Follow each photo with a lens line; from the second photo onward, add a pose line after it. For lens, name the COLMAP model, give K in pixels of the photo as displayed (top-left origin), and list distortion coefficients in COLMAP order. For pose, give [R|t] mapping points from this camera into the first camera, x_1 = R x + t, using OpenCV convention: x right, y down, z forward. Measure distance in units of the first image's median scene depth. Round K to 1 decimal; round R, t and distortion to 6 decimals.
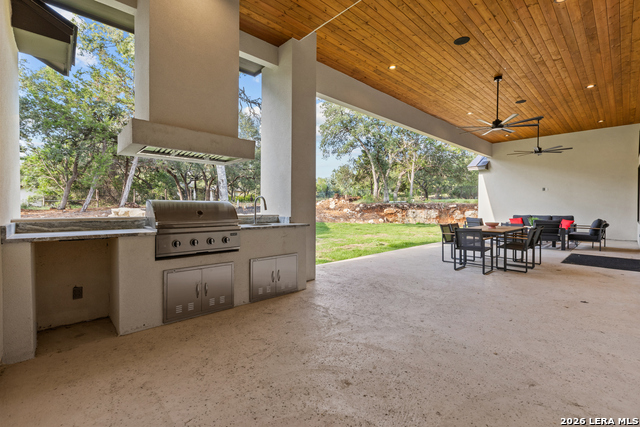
lens RADIAL K [[284.1, 0, 319.3], [0, 284.1, 212.5], [0, 0, 1]] dist [-0.002758, 0.000582]
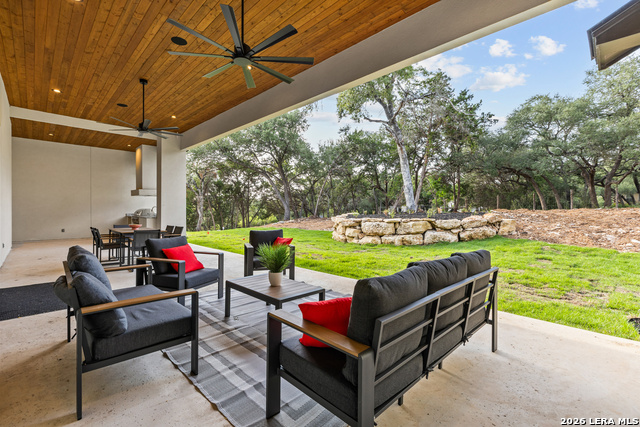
lens RADIAL K [[284.1, 0, 319.4], [0, 284.1, 212.1], [0, 0, 1]] dist [-0.002758, 0.000582]
pose [[0.048066, 0.010453, -0.998789, 1.499031], [-0.008759, 0.999911, 0.010043, -0.026728], [0.998806, 0.008265, 0.048153, 1.419953]]
